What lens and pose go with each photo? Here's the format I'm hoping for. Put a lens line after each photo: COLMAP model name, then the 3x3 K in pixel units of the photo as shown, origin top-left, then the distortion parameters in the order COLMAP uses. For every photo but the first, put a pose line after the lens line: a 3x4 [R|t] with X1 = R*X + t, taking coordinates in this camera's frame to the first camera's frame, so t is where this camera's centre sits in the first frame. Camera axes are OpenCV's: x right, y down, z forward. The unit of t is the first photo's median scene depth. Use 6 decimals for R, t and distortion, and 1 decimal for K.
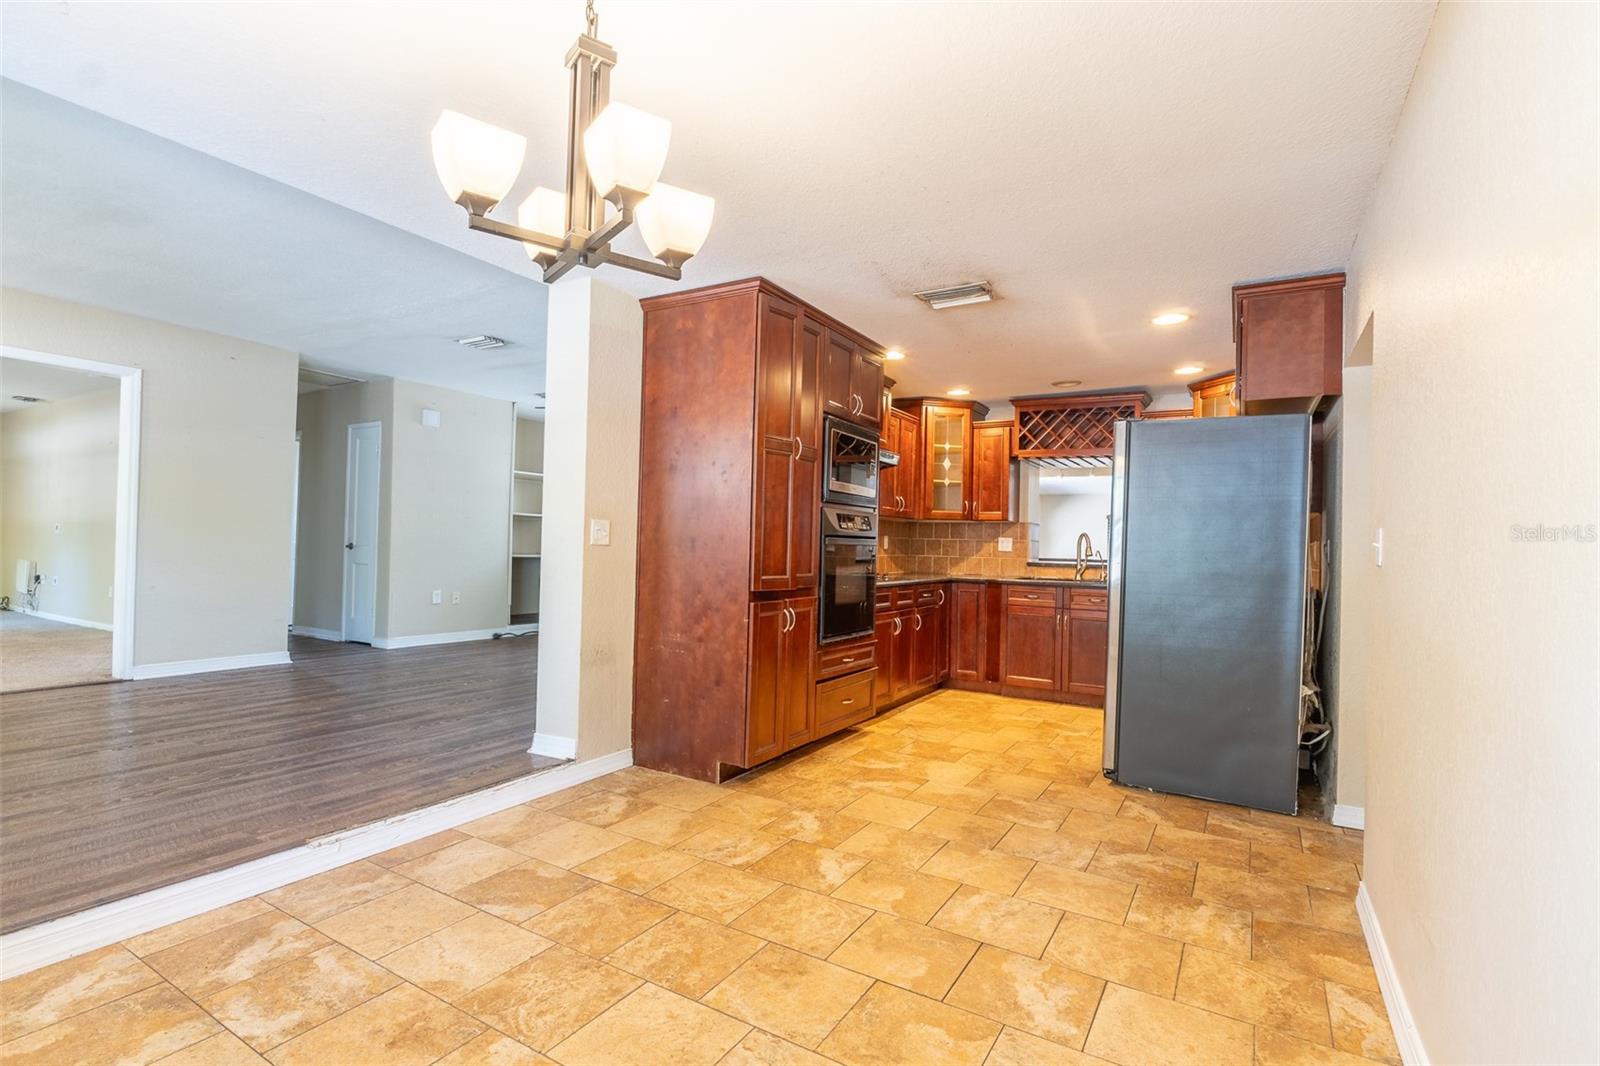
lens RADIAL K [[752.0, 0, 796.1], [0, 752.0, 538.3], [0, 0, 1]] dist [-0.005855, 0.000328]
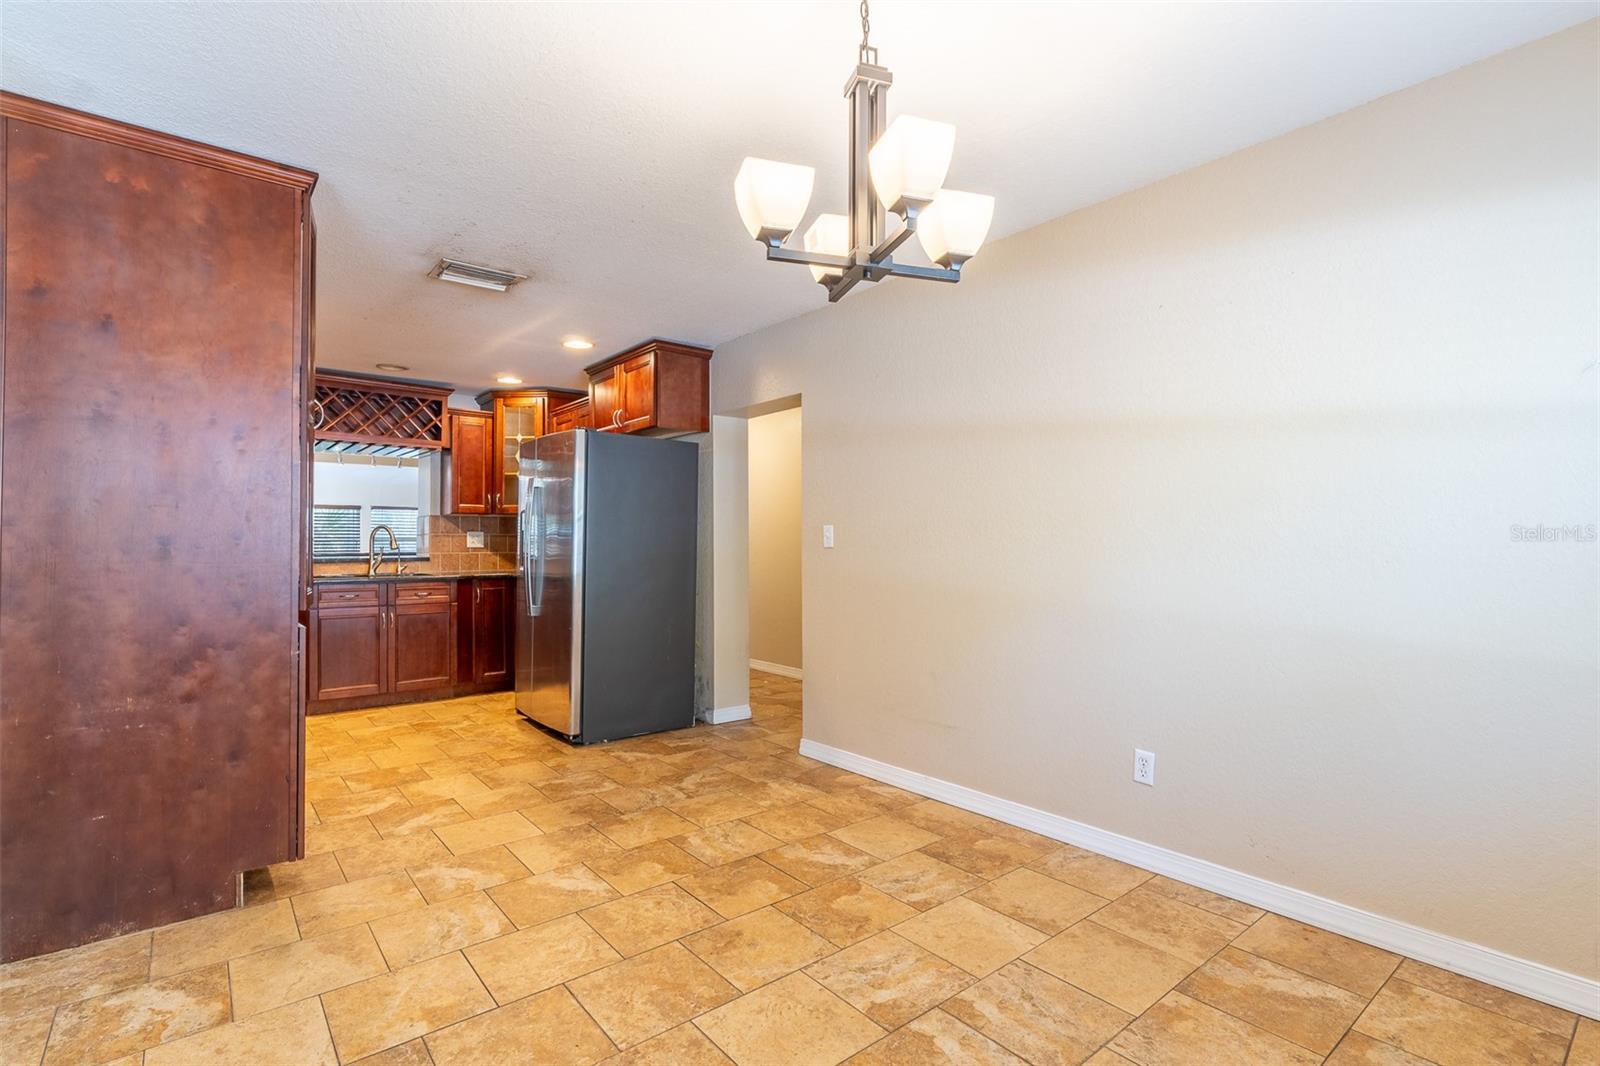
lens RADIAL K [[752.0, 0, 796.1], [0, 752.0, 538.3], [0, 0, 1]] dist [-0.005855, 0.000328]
pose [[0.338587, -0.017476, 0.940773, -0.415238], [0.002890, 0.999842, 0.017533, -0.006929], [-0.940931, -0.003218, 0.338584, 0.233275]]
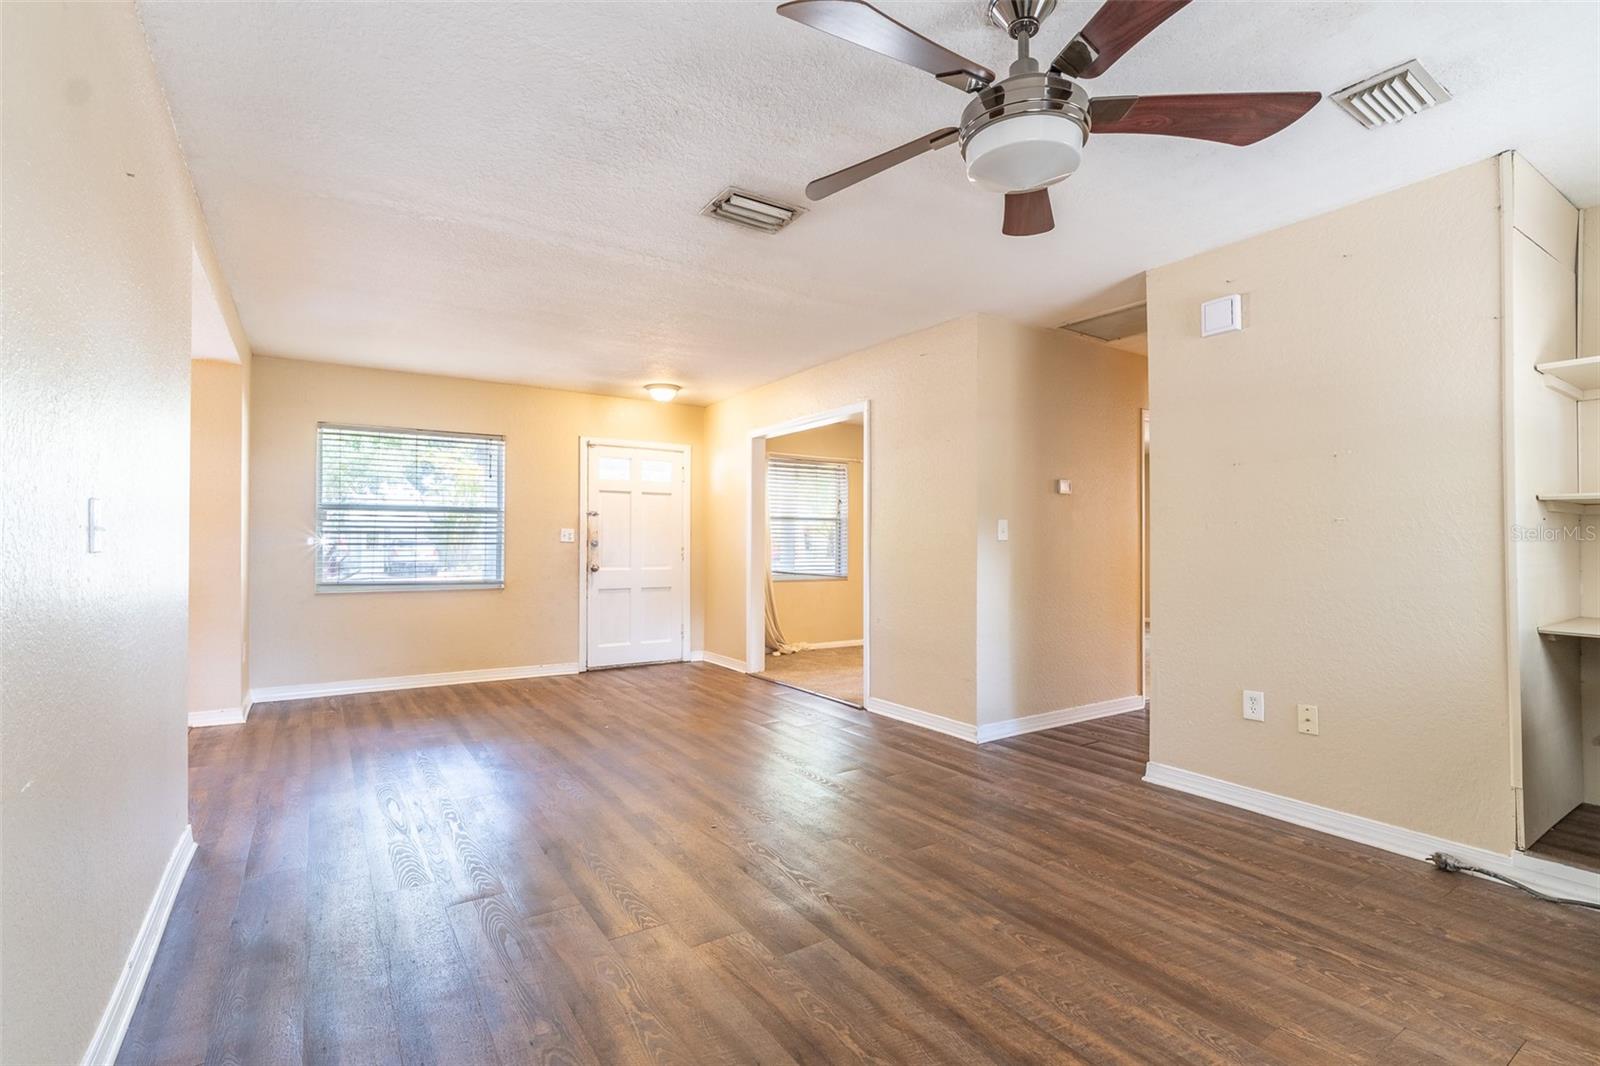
lens RADIAL K [[731.1, 0, 800.0], [0, 731.1, 533.0], [0, 0, 1]] dist [-0.003672, -0.000147]
pose [[-0.430003, -0.040513, -0.901918, 0.051255], [-0.002465, 0.999042, -0.043700, -0.005581], [0.902824, -0.016568, -0.429691, 1.455479]]
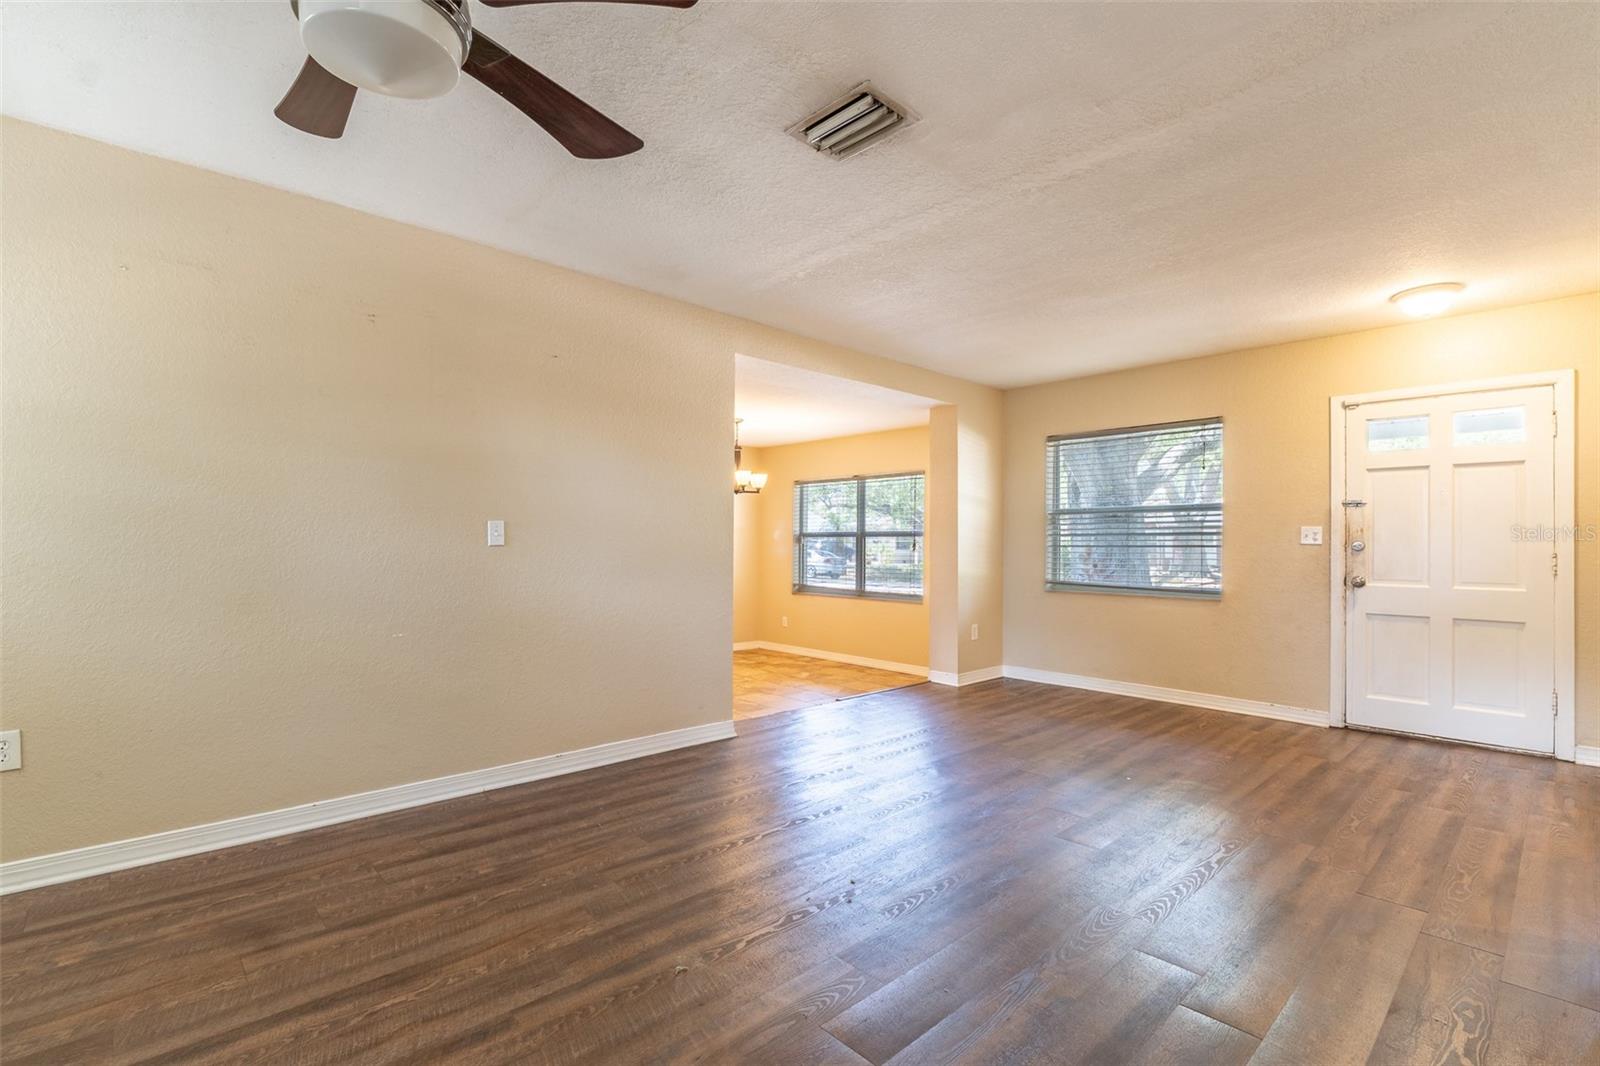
lens RADIAL K [[735.5, 0, 797.6], [0, 735.5, 537.0], [0, 0, 1]] dist [-0.001131, -0.000433]
pose [[-0.961206, -0.029265, 0.274274, -0.589808], [-0.034211, 0.999327, -0.013267, -0.019913], [-0.273701, -0.022136, -0.961560, 1.638611]]
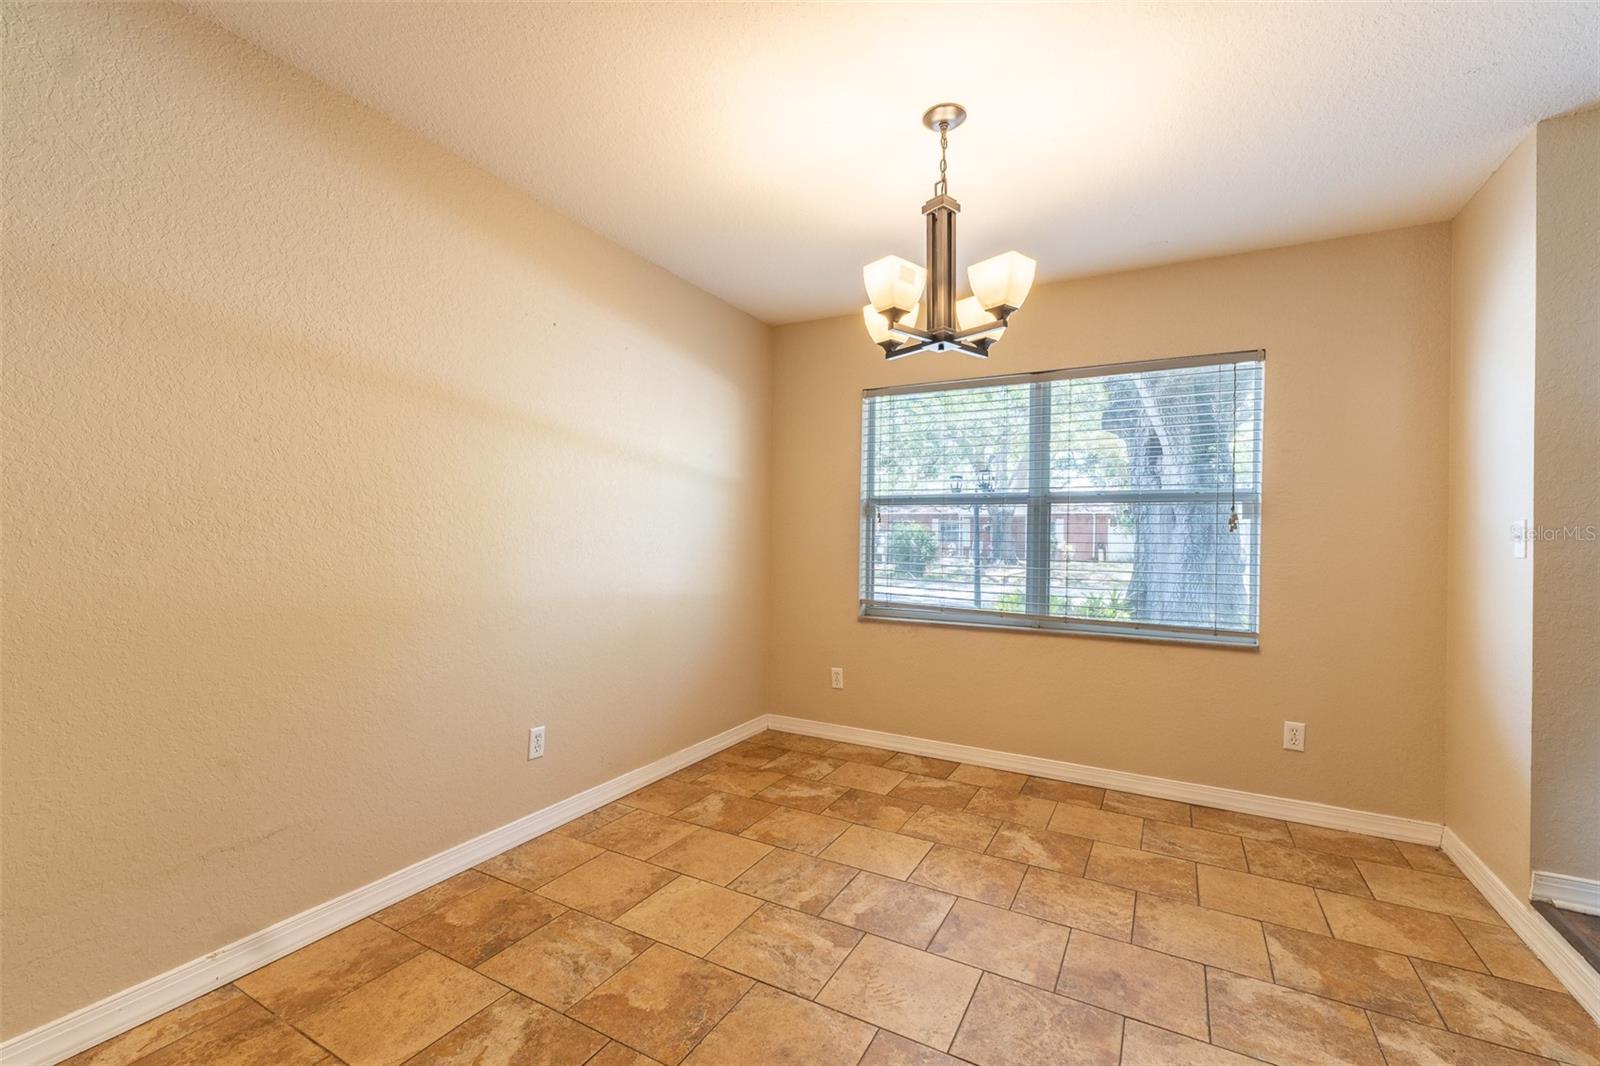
lens RADIAL K [[678.7, 0, 797.6], [0, 678.7, 536.5], [0, 0, 1]] dist [0.003997, 0.000554]
pose [[-0.998392, -0.038441, -0.041657, 0.011452], [-0.038039, 0.999222, -0.010407, 0.006120], [0.042025, -0.008806, -0.999078, 0.729654]]
